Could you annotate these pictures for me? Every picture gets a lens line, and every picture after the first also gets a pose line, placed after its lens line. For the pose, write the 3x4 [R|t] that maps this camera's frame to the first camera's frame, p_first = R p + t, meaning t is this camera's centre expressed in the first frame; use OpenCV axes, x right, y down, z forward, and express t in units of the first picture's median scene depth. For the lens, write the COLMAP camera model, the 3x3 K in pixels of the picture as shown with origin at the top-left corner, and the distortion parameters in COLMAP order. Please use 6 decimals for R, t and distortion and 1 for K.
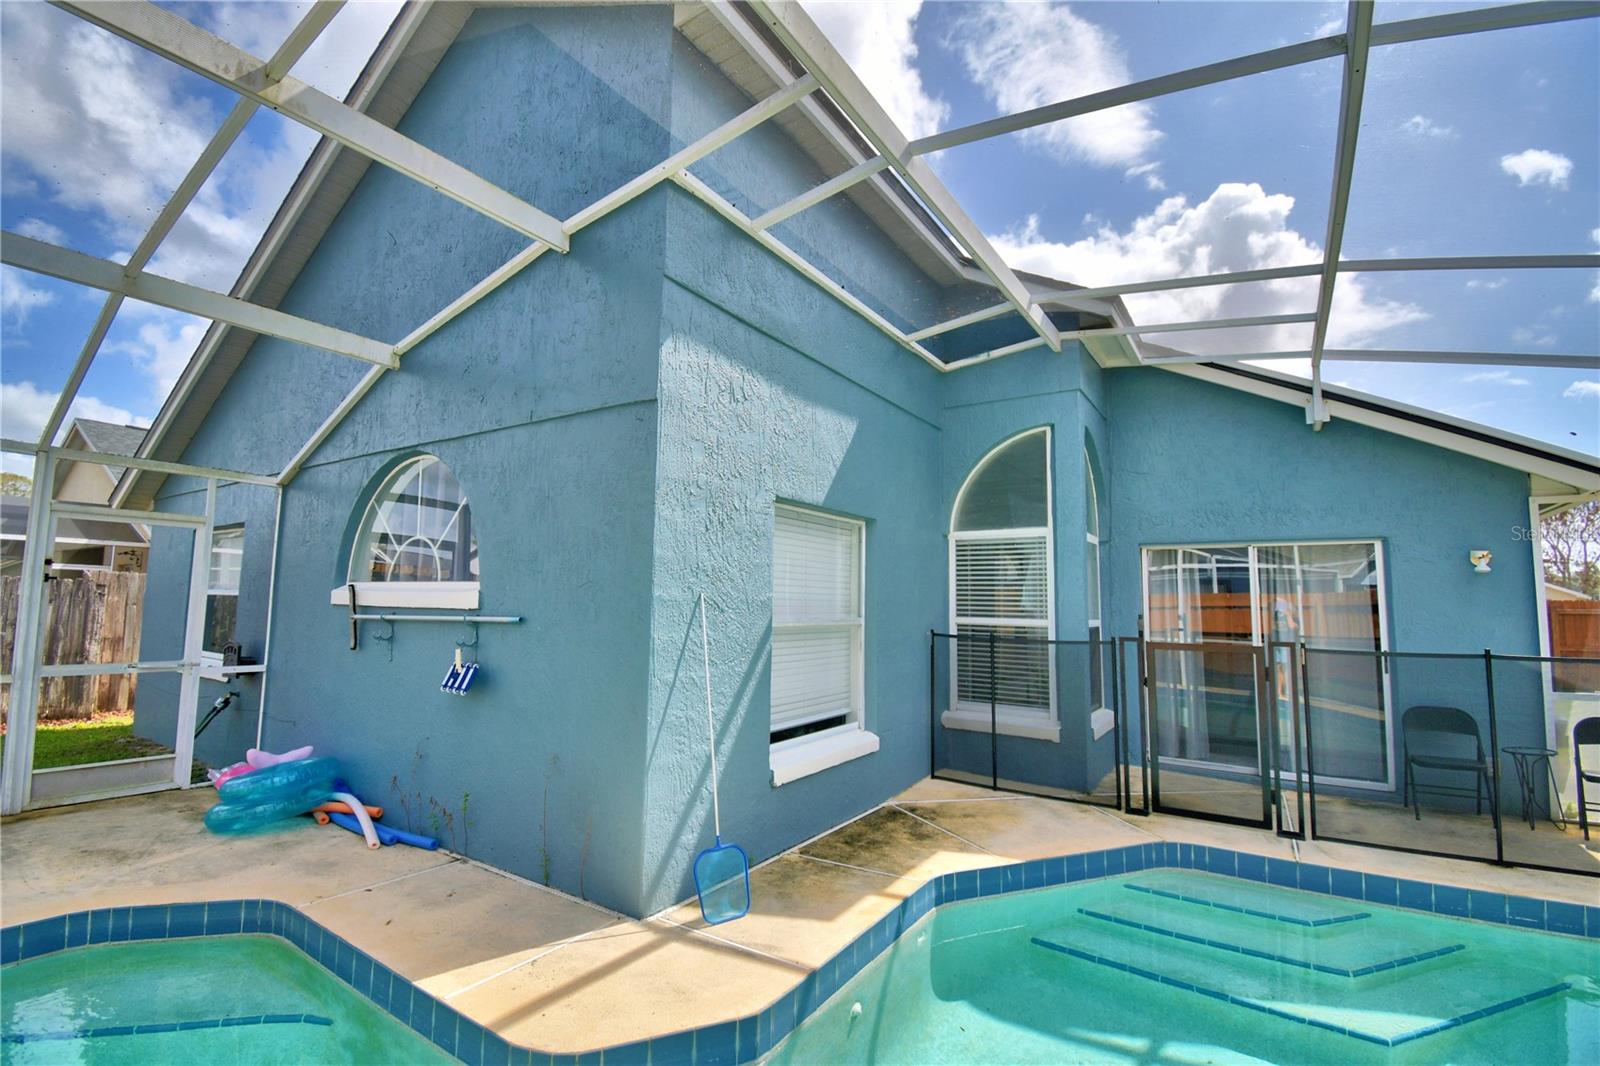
lens RADIAL K [[700.0, 0, 794.5], [0, 700.0, 530.2], [0, 0, 1]] dist [0.020158, -0.025671]
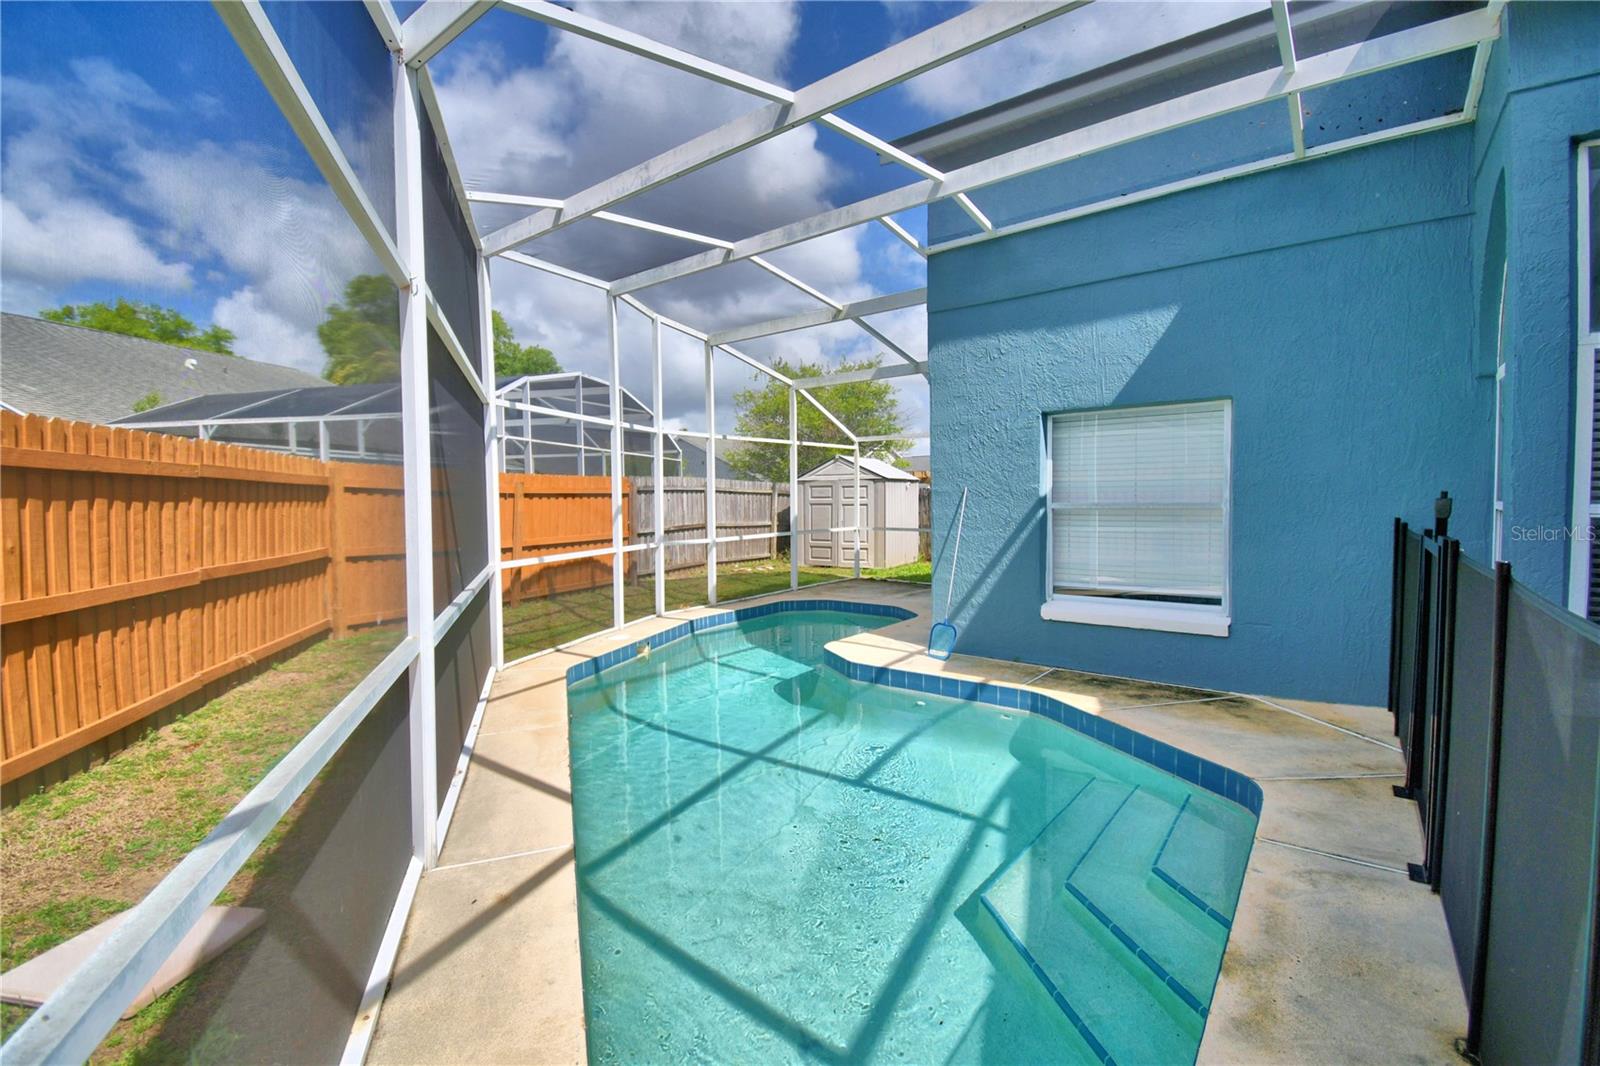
lens RADIAL K [[699.6, 0, 789.9], [0, 699.6, 529.3], [0, 0, 1]] dist [0.019164, -0.025034]
pose [[-0.071128, 0.027649, -0.997084, 1.256068], [0.114562, 0.993227, 0.019369, 0.086506], [0.990866, -0.112850, -0.073814, 0.545647]]
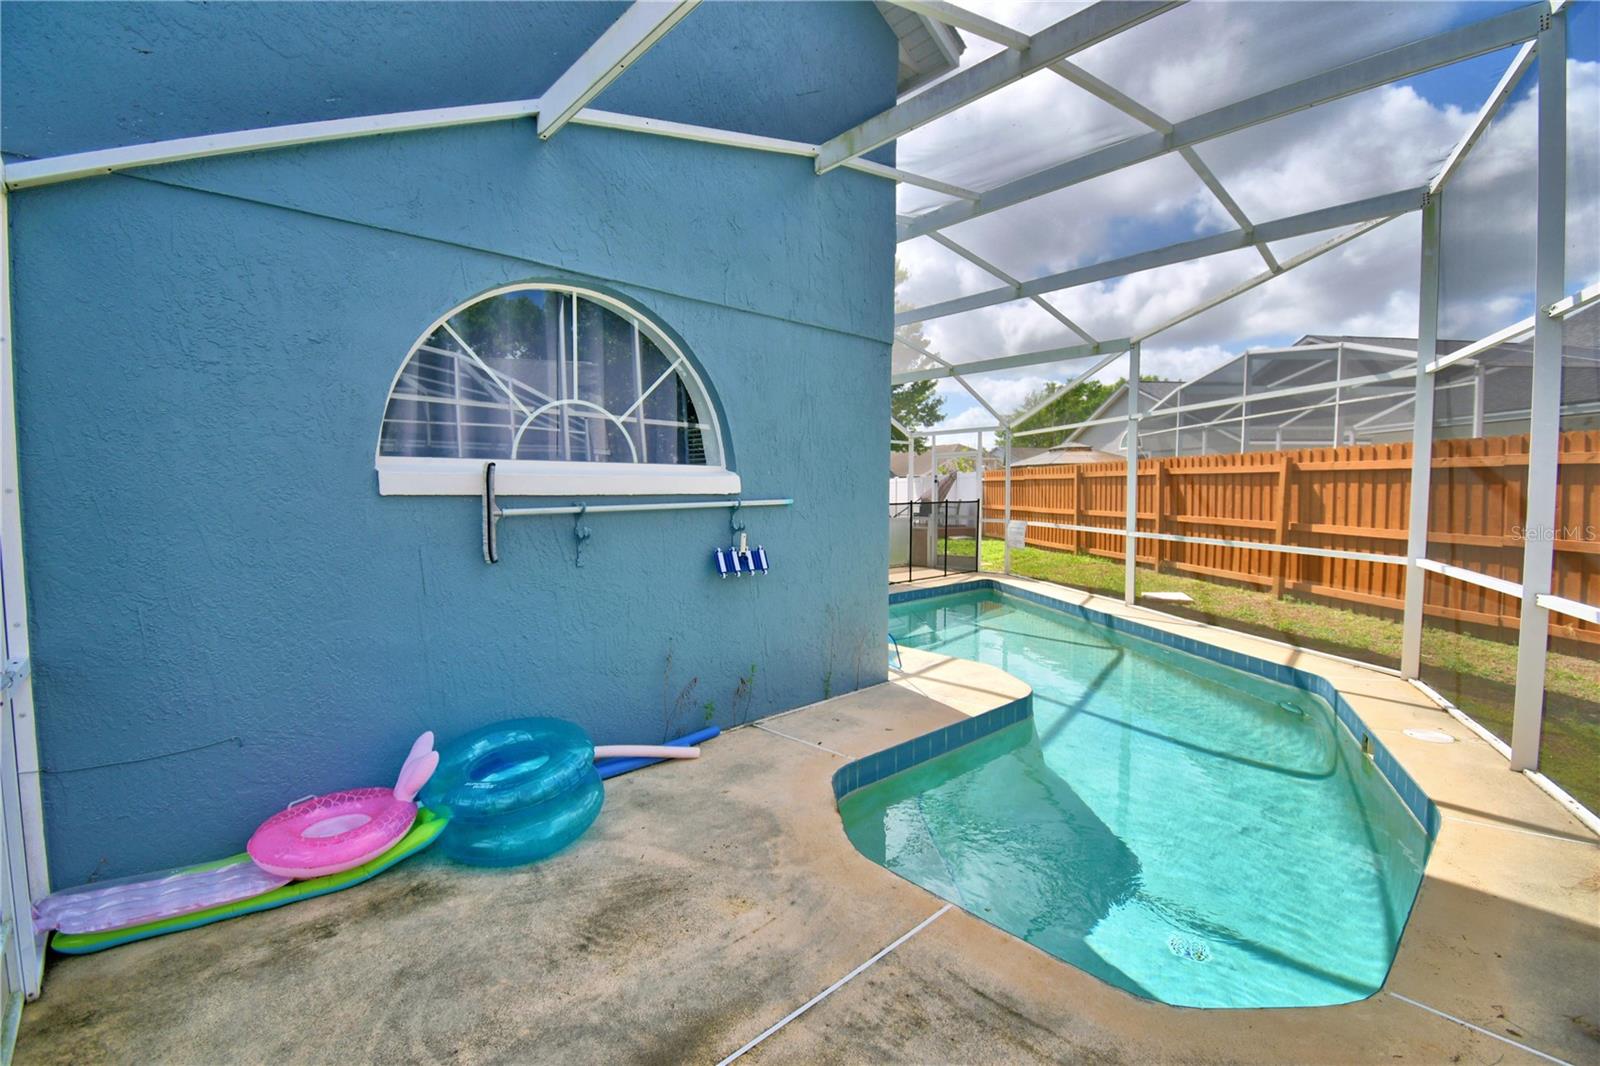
lens RADIAL K [[700.0, 0, 794.5], [0, 700.0, 530.2], [0, 0, 1]] dist [0.020158, -0.025671]
pose [[0.234009, -0.074917, 0.969344, -1.250710], [-0.095371, 0.990449, 0.099571, 0.050710], [-0.967545, -0.115748, 0.224629, 0.616515]]
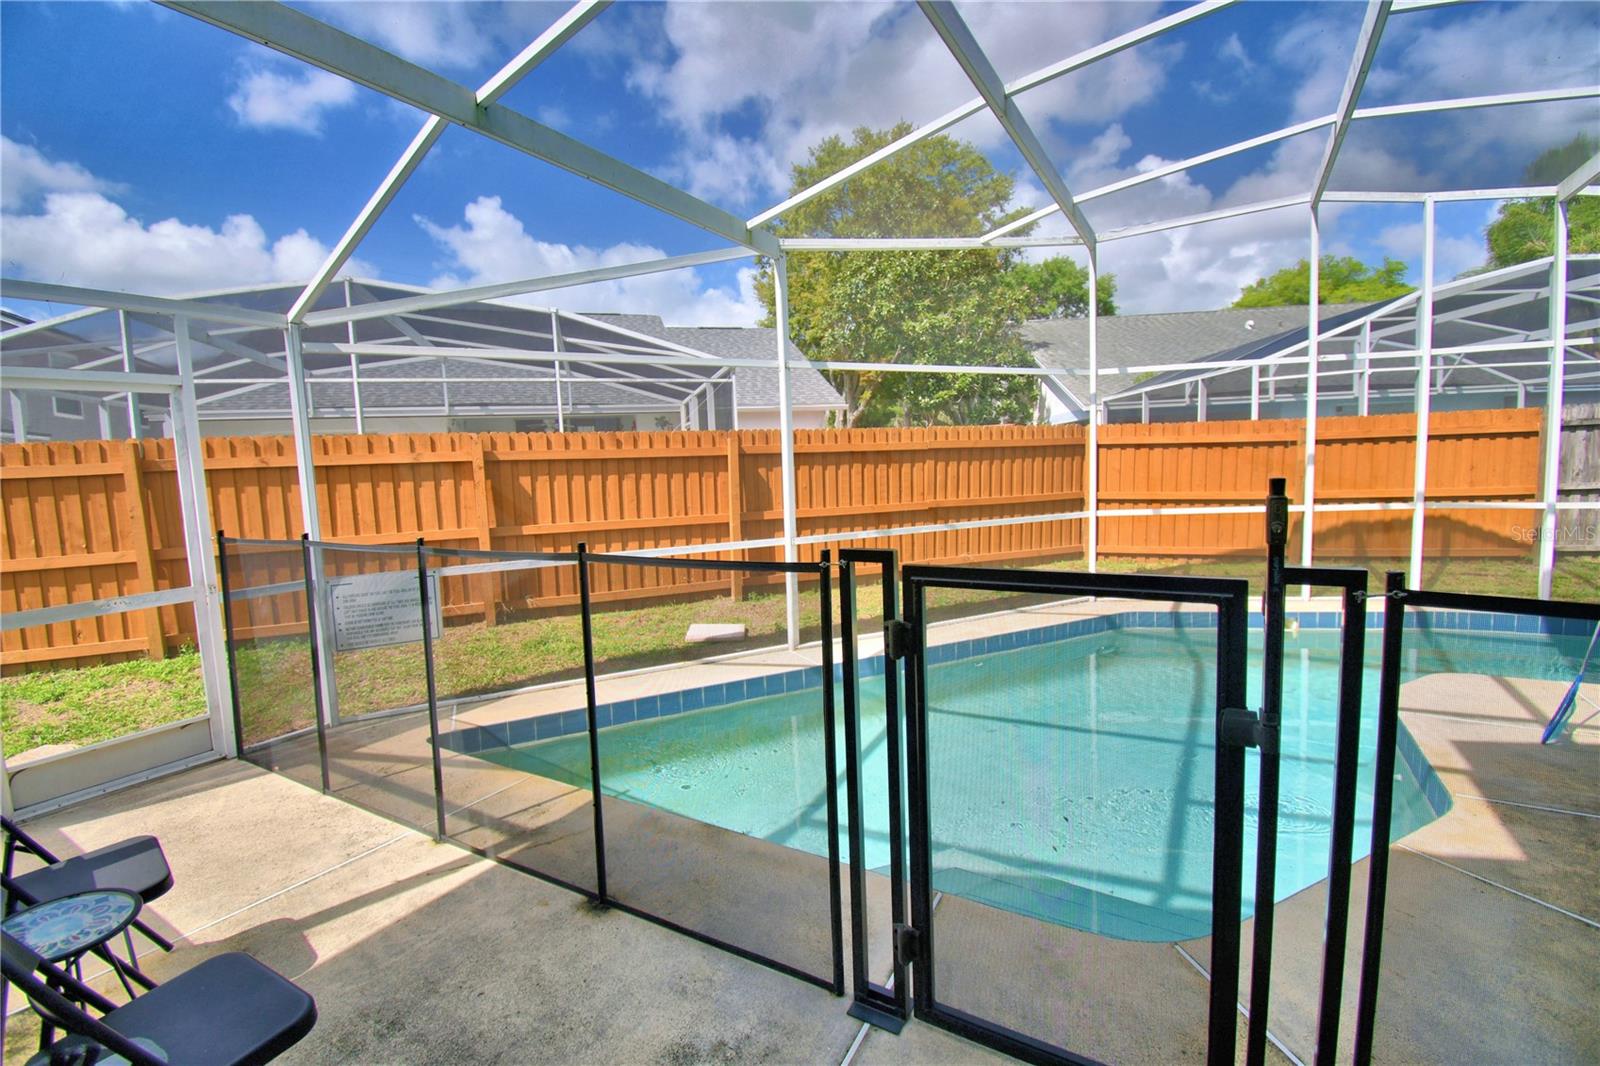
lens RADIAL K [[700.0, 0, 794.5], [0, 700.0, 530.2], [0, 0, 1]] dist [0.020158, -0.025671]
pose [[-0.998850, 0.026809, -0.039758, 0.739847], [0.027369, 0.999533, -0.013602, 0.154852], [0.039375, -0.014675, -0.999117, 1.386633]]
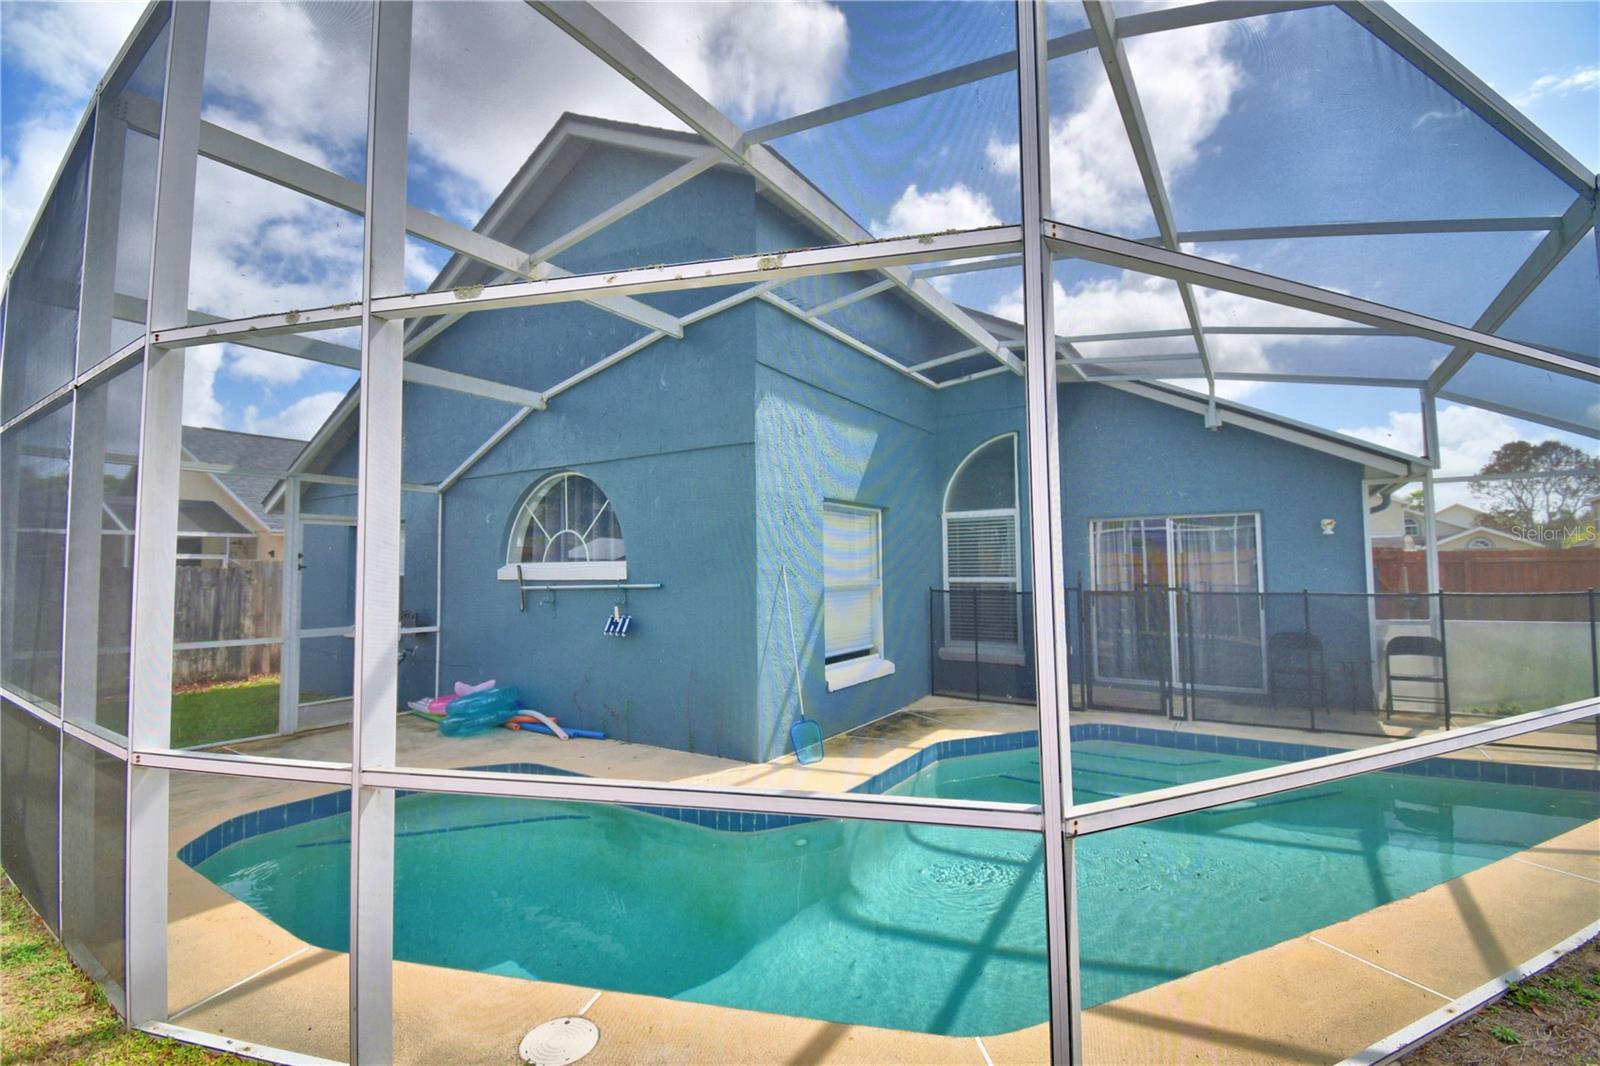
lens RADIAL K [[700.0, 0, 794.5], [0, 700.0, 530.2], [0, 0, 1]] dist [0.020158, -0.025671]
pose [[0.999599, -0.026384, 0.010240, -0.096341], [0.025876, 0.998565, 0.046896, -0.046659], [-0.011462, -0.046612, 0.998847, -0.427273]]
